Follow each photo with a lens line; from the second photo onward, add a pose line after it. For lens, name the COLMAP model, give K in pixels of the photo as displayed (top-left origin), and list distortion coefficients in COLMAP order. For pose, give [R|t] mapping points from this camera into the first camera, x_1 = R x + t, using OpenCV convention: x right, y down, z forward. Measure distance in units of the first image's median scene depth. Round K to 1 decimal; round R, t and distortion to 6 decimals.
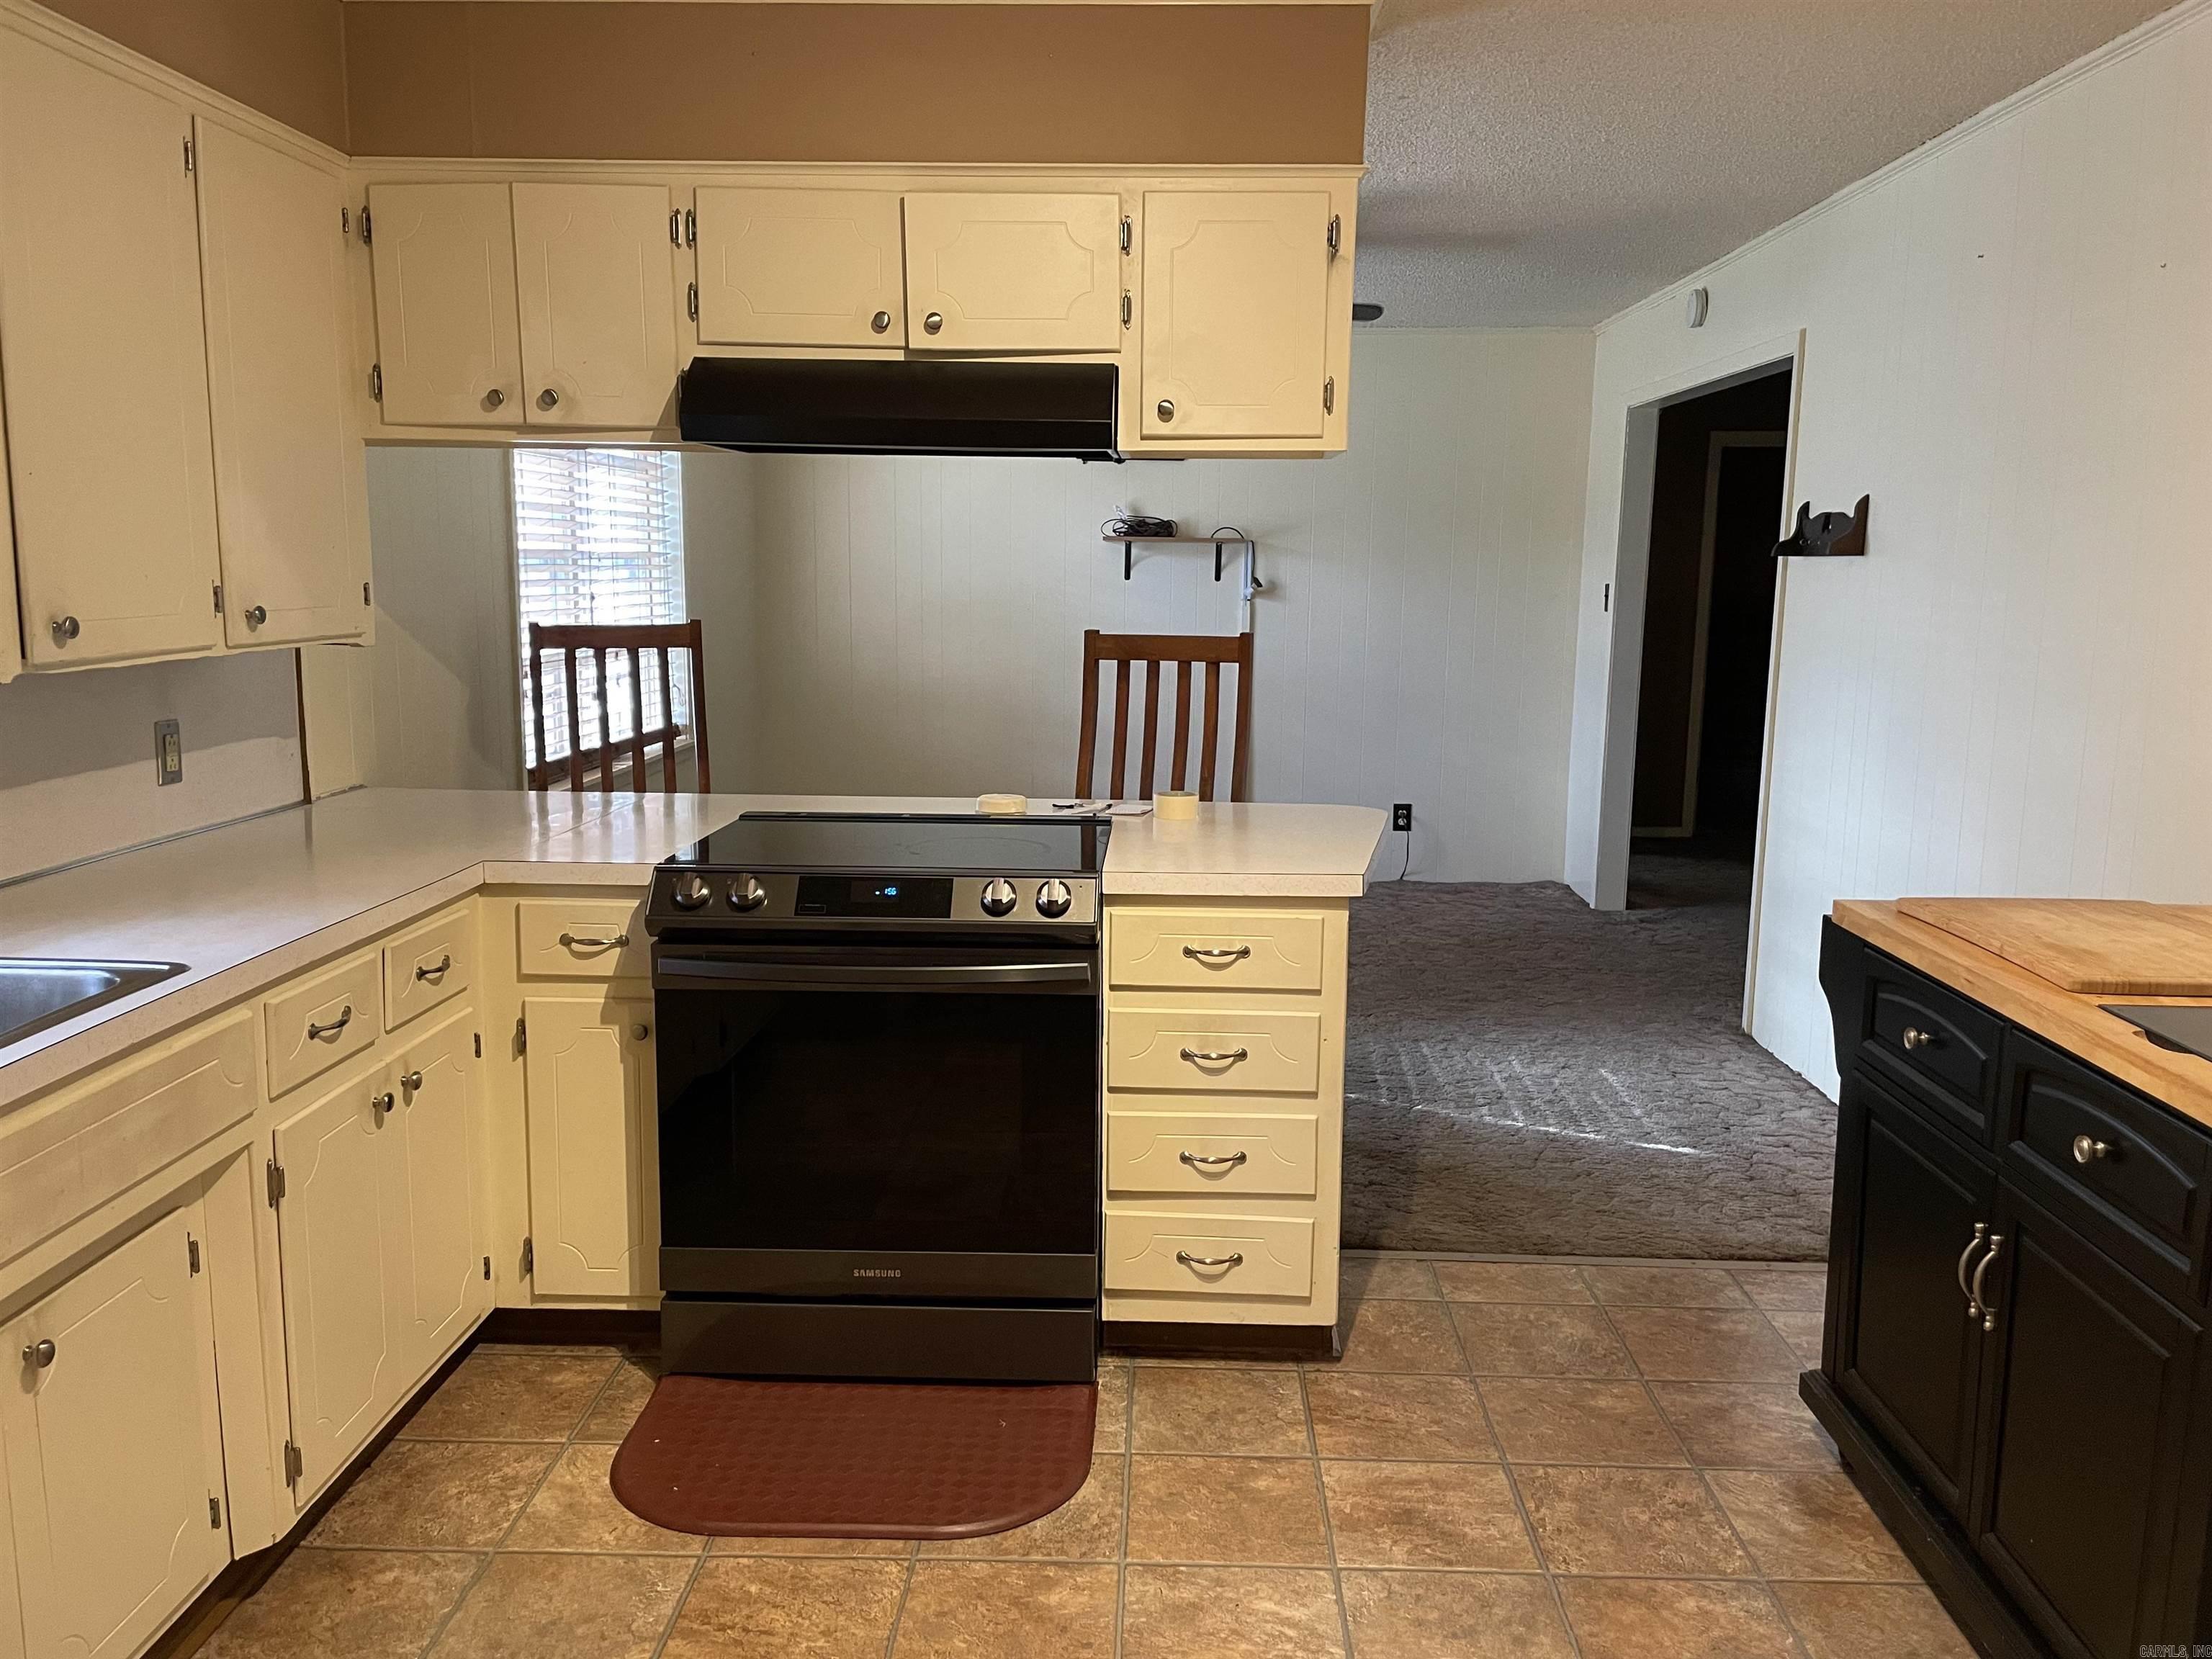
lens RADIAL K [[1692.6, 0, 1108.3], [0, 1692.6, 833.0], [0, 0, 1]] dist [0.097759, -0.123982]
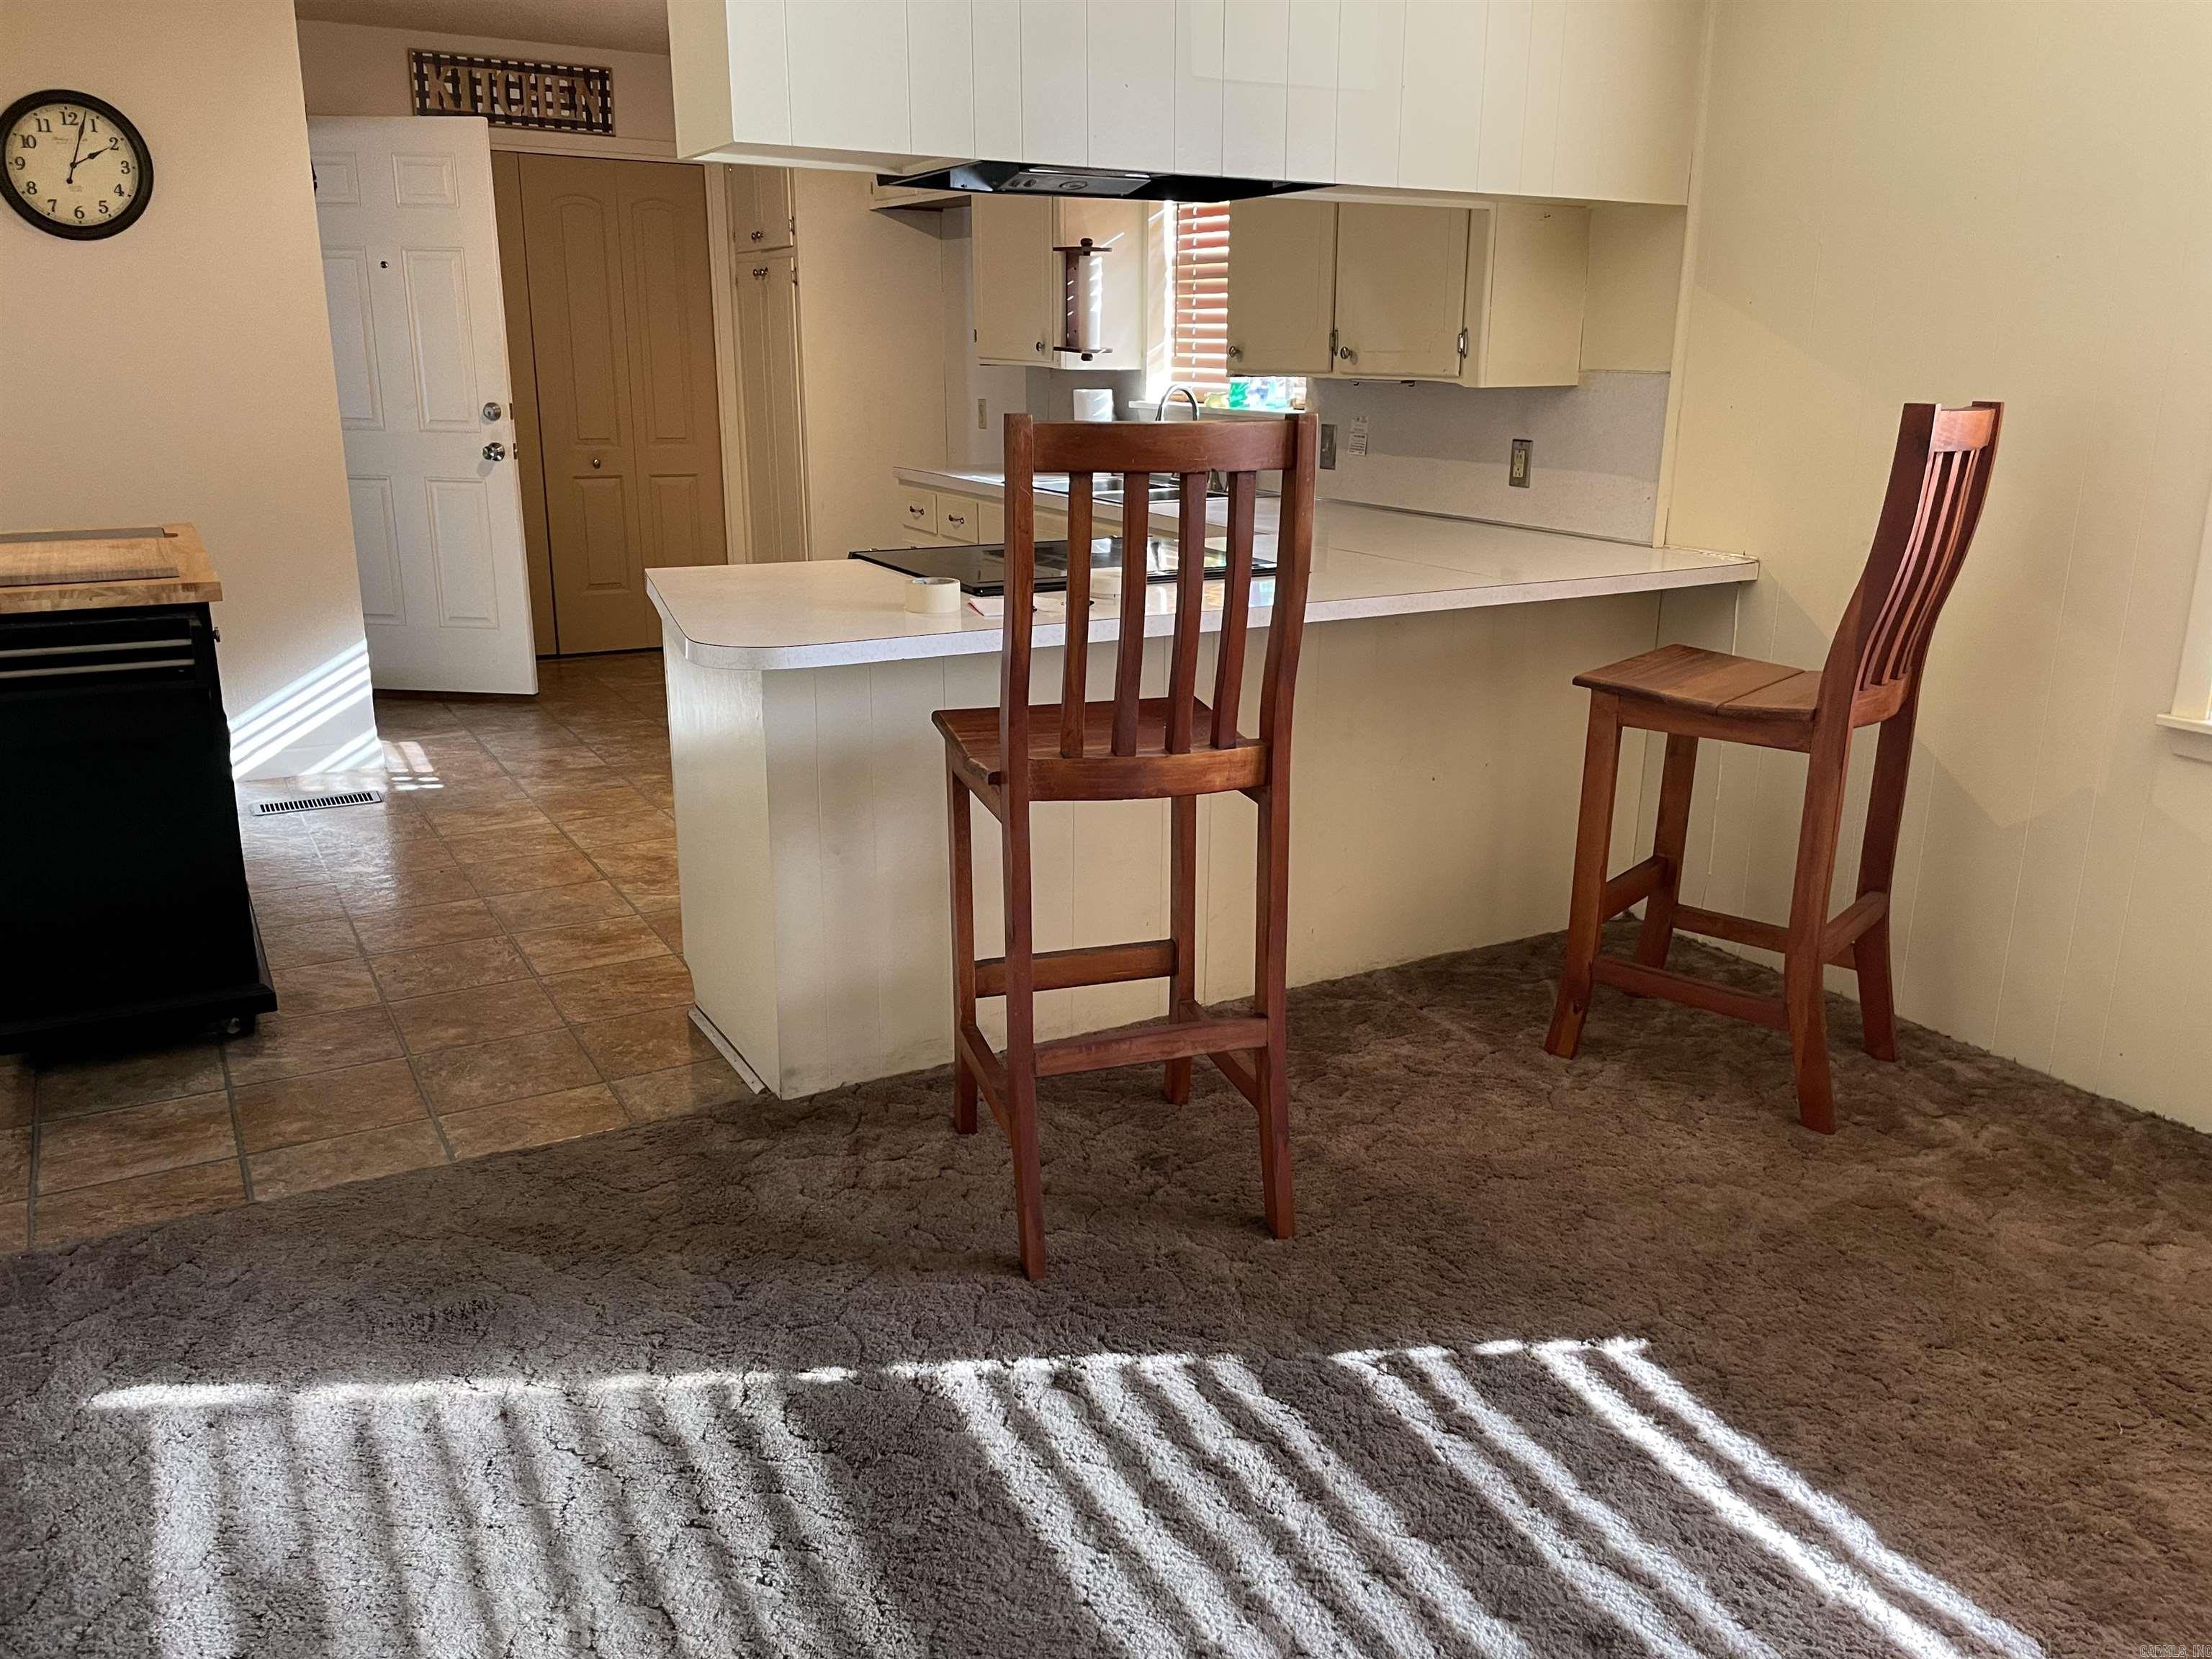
lens RADIAL K [[1692.6, 0, 1110.0], [0, 1692.6, 828.3], [0, 0, 1]] dist [0.097759, -0.123982]
pose [[-0.851515, 0.125551, -0.509077, 0.409036], [-0.103547, 0.911521, 0.398005, -0.254796], [0.514004, 0.391621, -0.763173, 1.749673]]
